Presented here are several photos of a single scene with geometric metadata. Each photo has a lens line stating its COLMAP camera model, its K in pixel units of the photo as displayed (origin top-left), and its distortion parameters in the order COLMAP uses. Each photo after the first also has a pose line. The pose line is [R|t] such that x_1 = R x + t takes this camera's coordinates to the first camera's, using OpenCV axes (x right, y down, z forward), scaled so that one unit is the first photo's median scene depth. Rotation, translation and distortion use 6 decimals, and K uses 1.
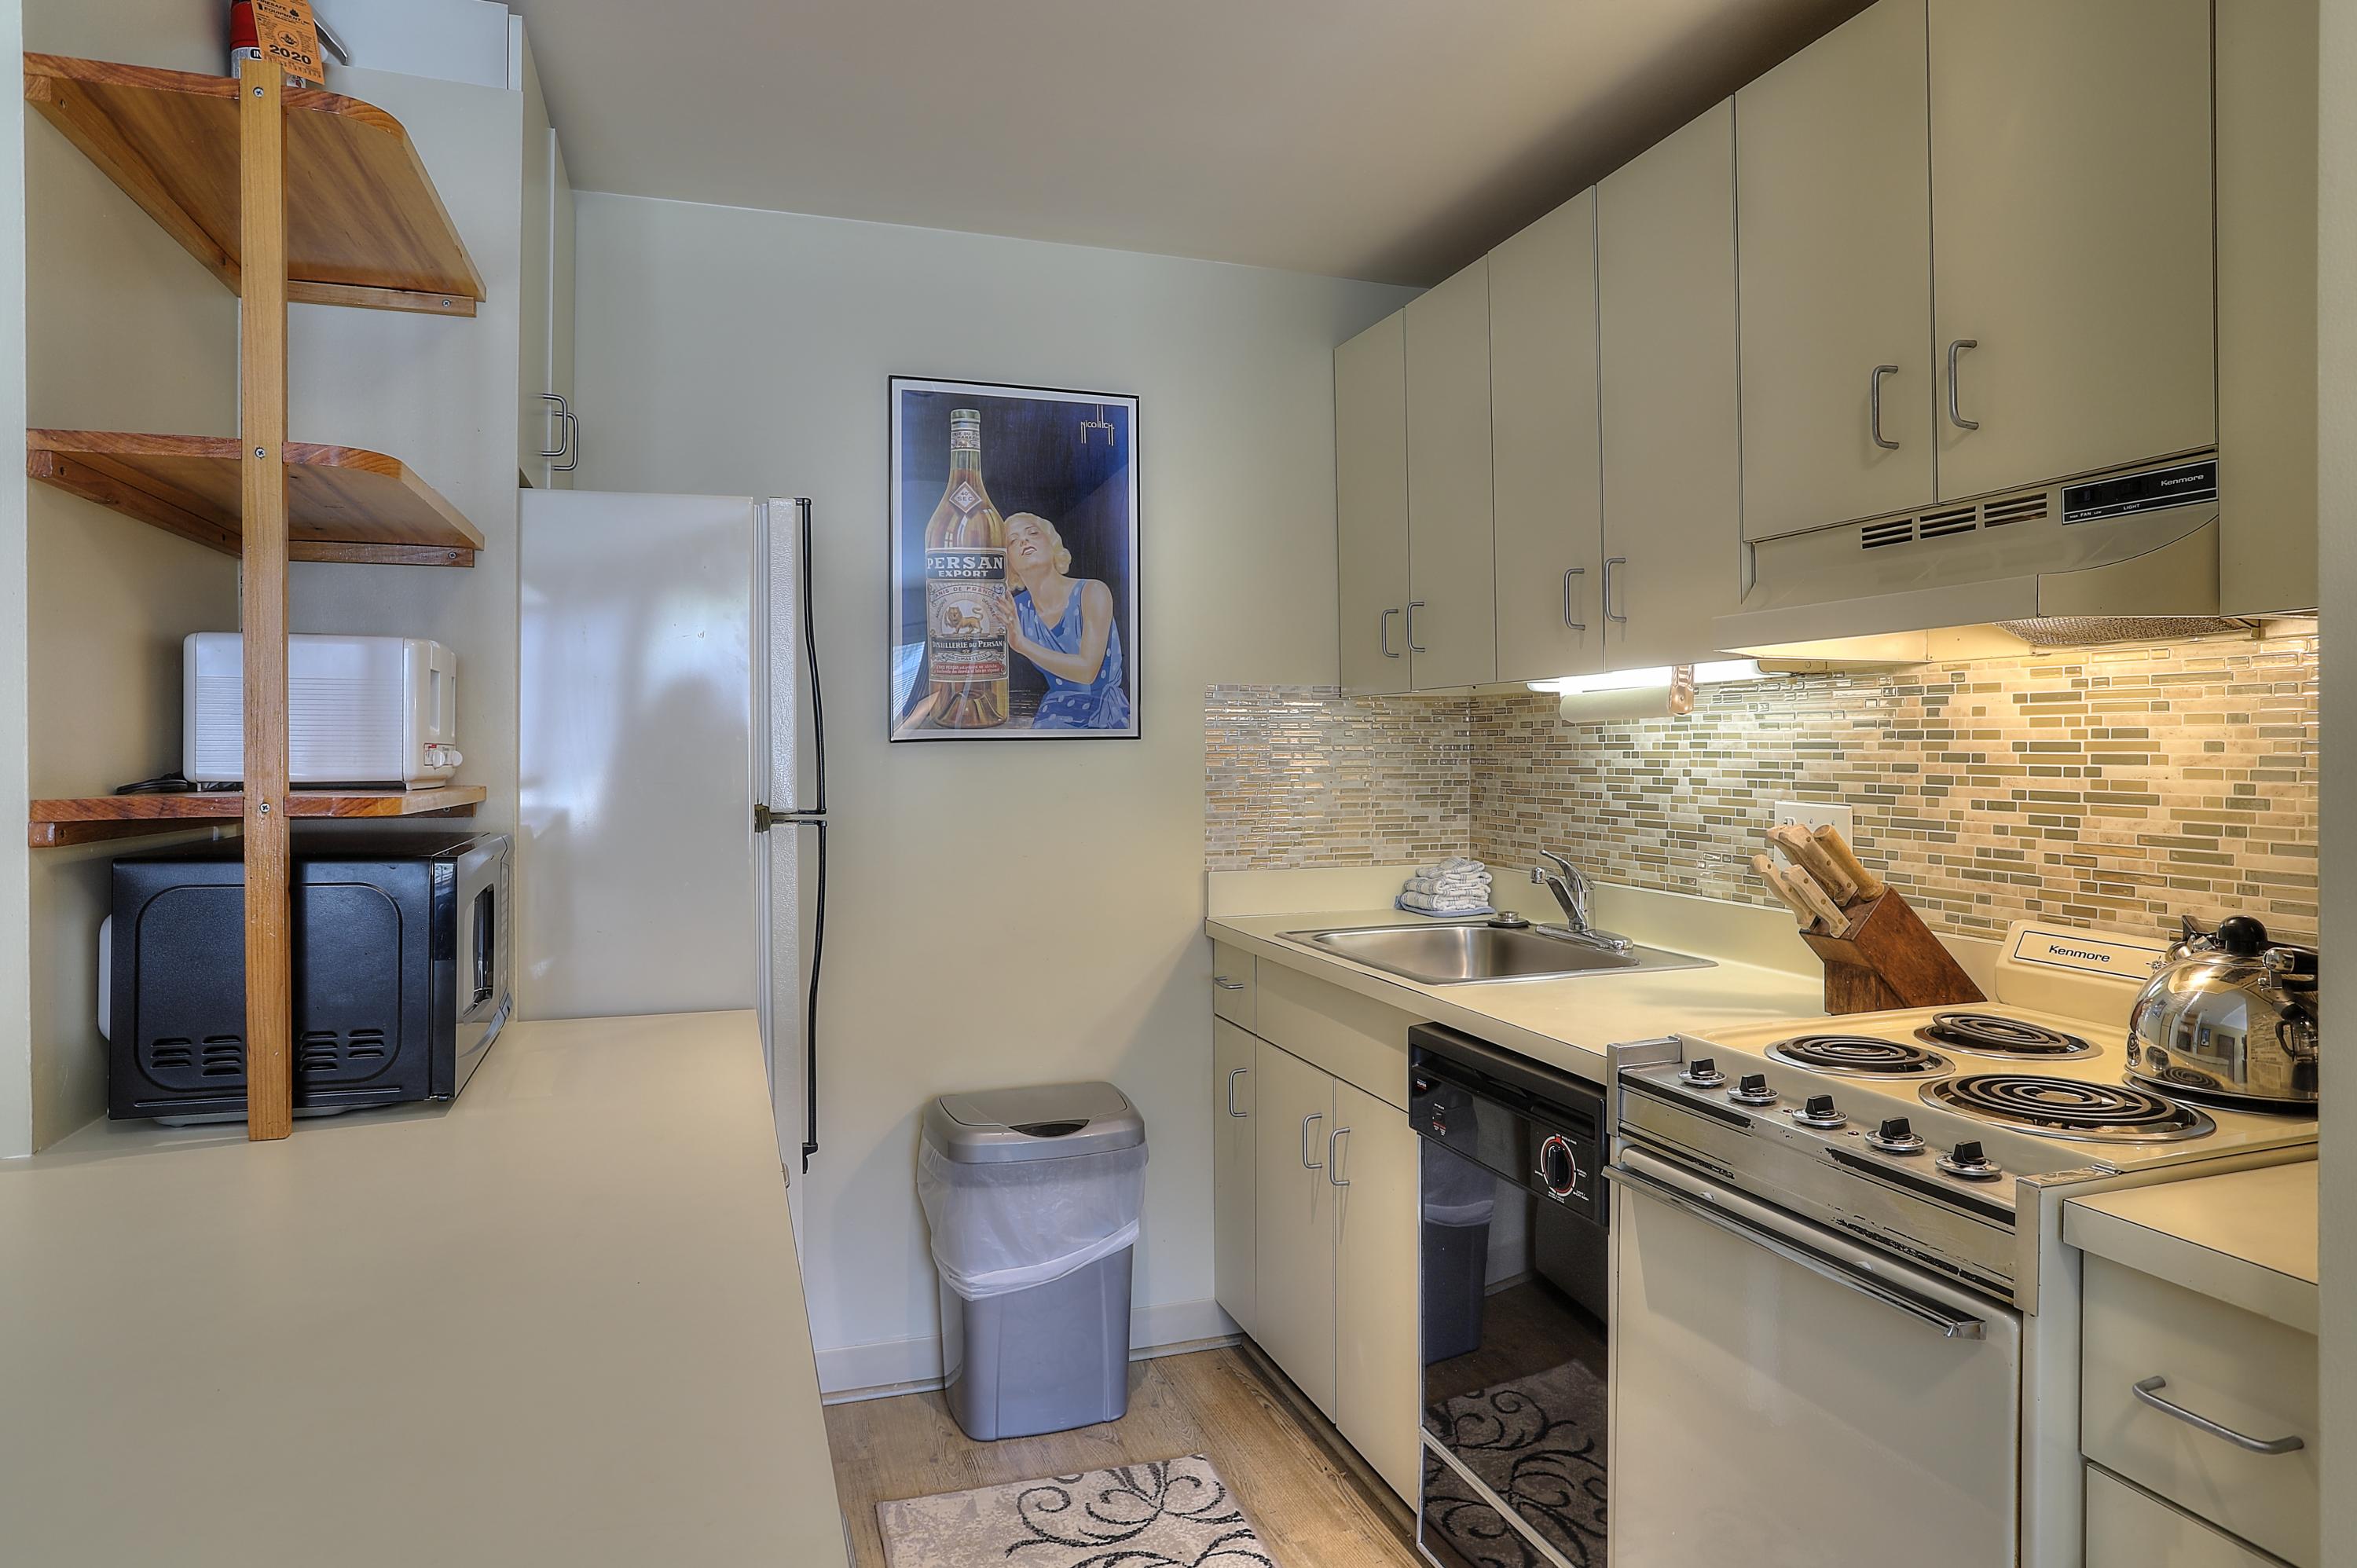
lens RADIAL K [[1367.4, 0, 1124.2], [0, 1367.4, 756.8], [0, 0, 1]] dist [-0.039071, 0.041307]
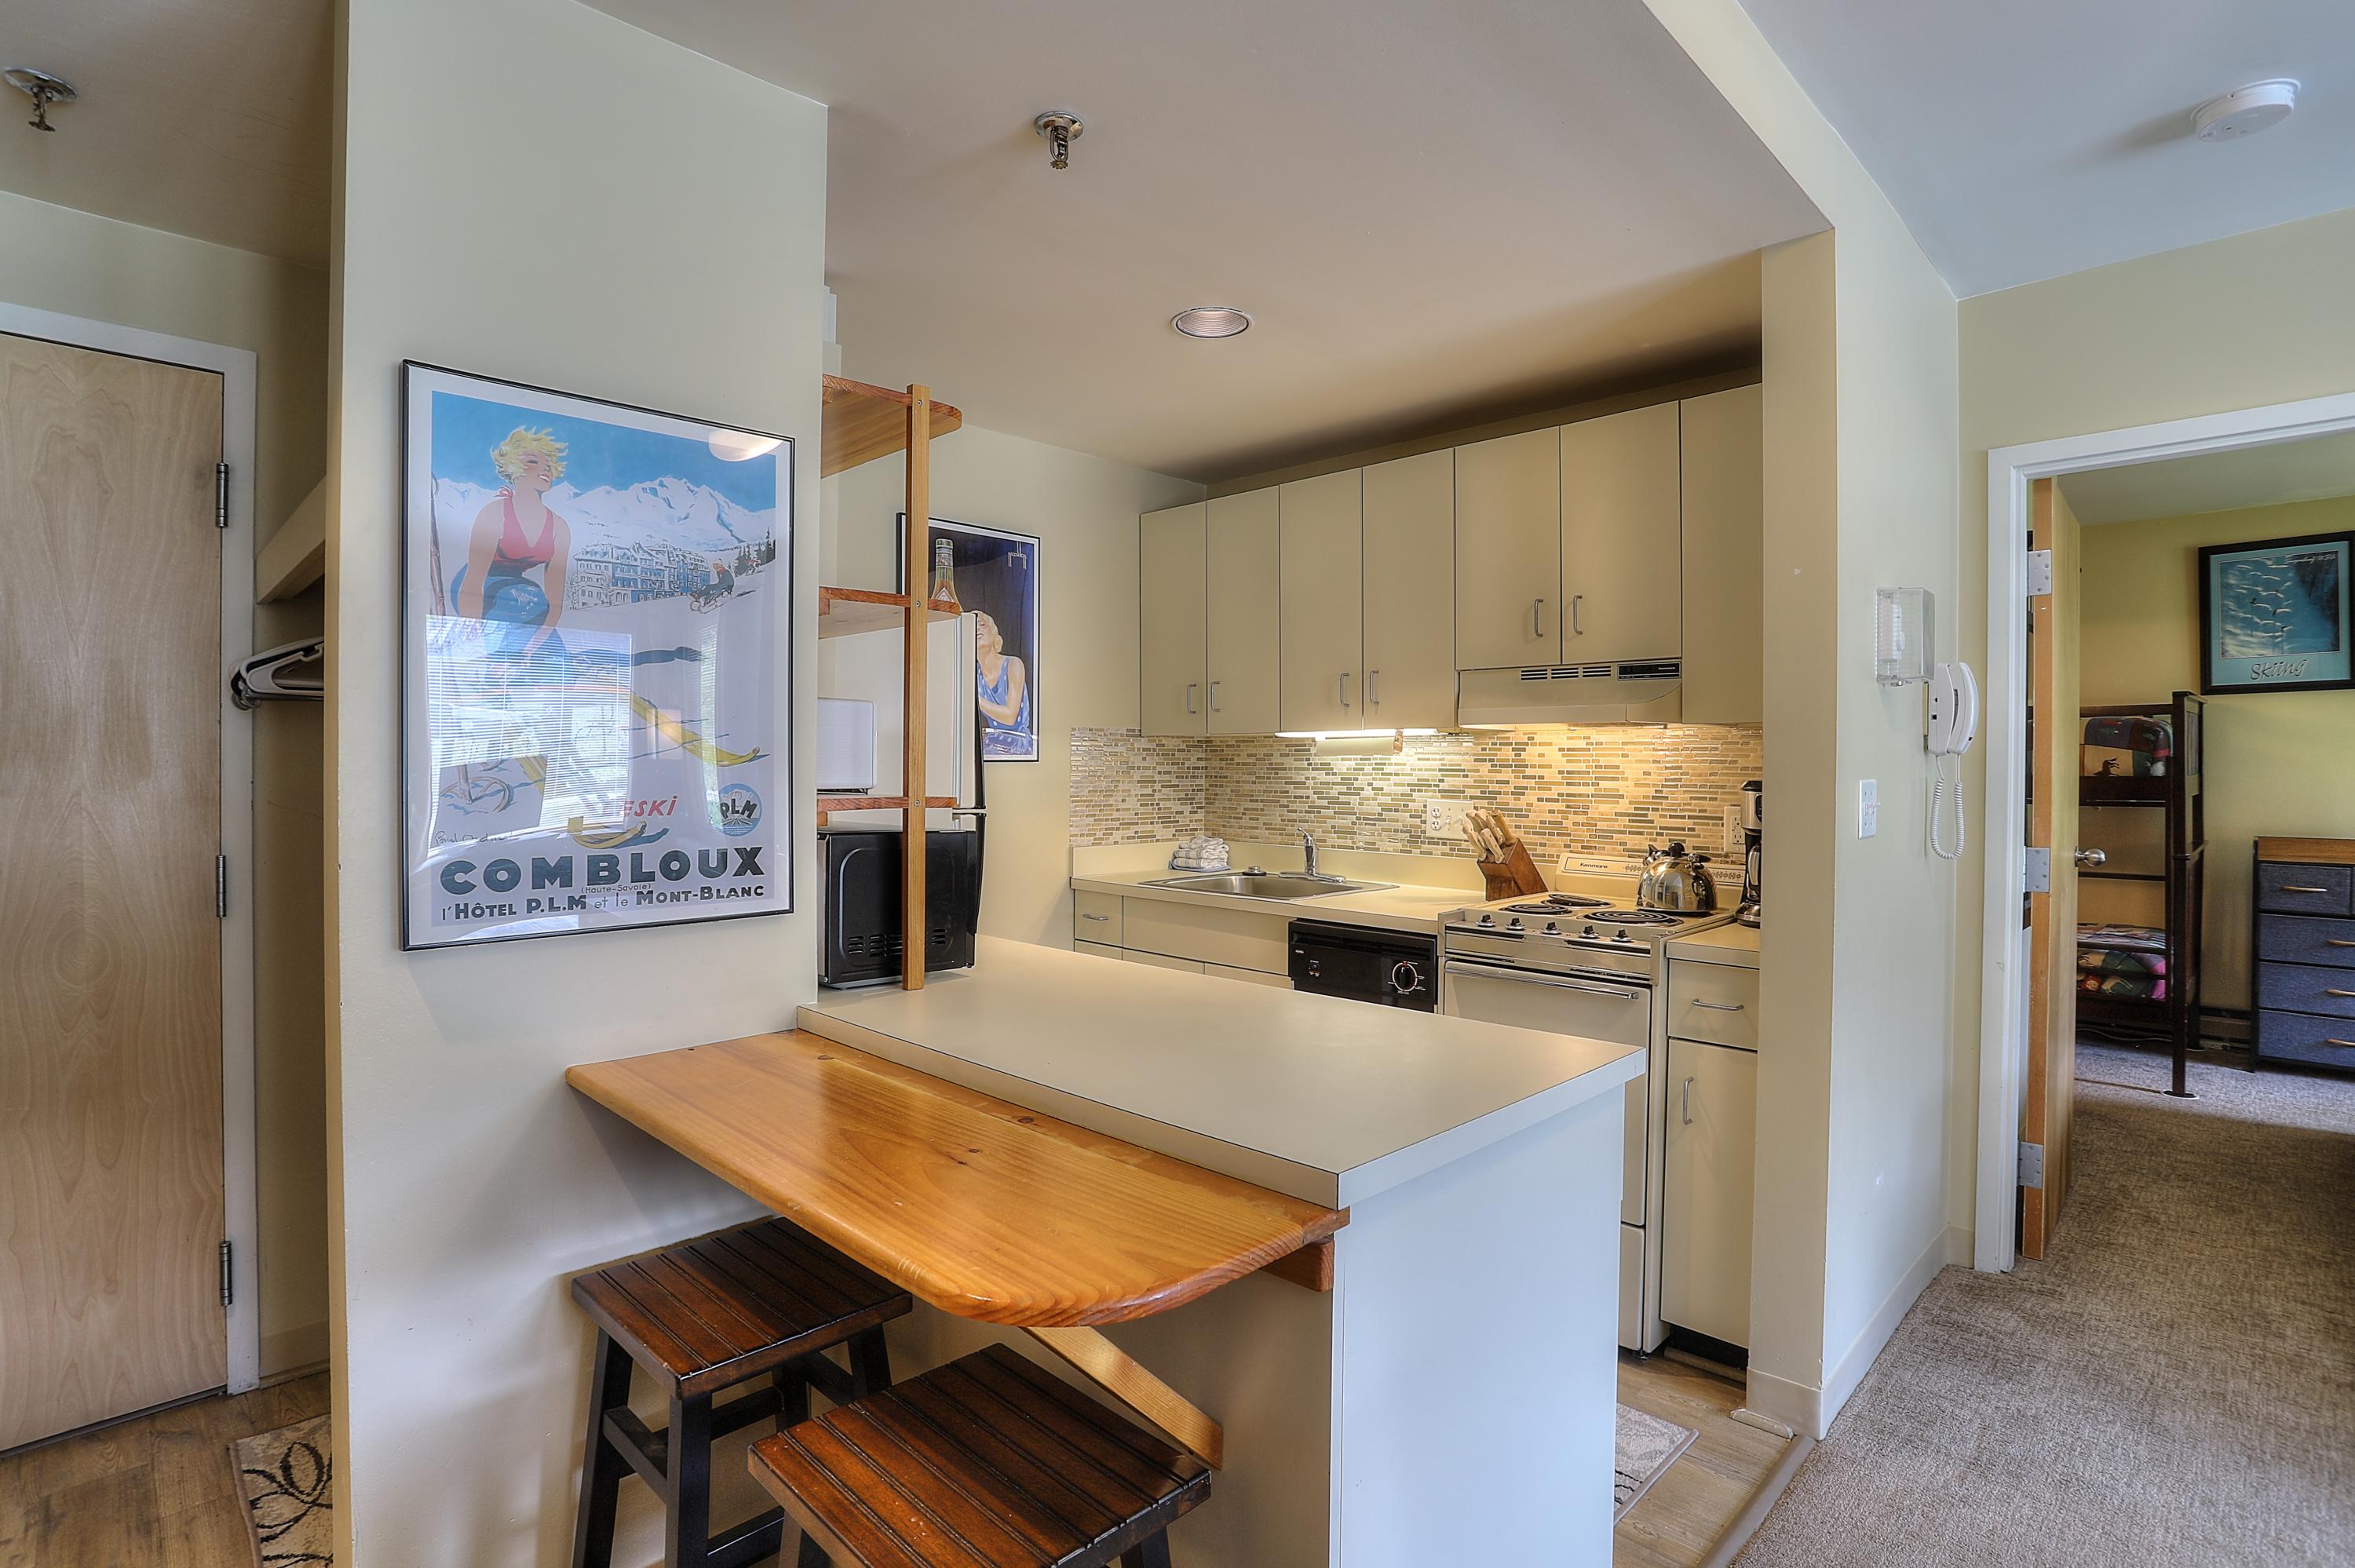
lens RADIAL K [[1116.9, 0, 1177.5], [0, 1116.9, 784.0], [0, 0, 1]] dist [-0.020600, 0.000556]
pose [[0.902538, 0.001056, 0.430609, -0.529972], [-0.006398, 0.999919, 0.010958, -0.003749], [-0.430562, -0.012645, 0.902472, -0.269874]]
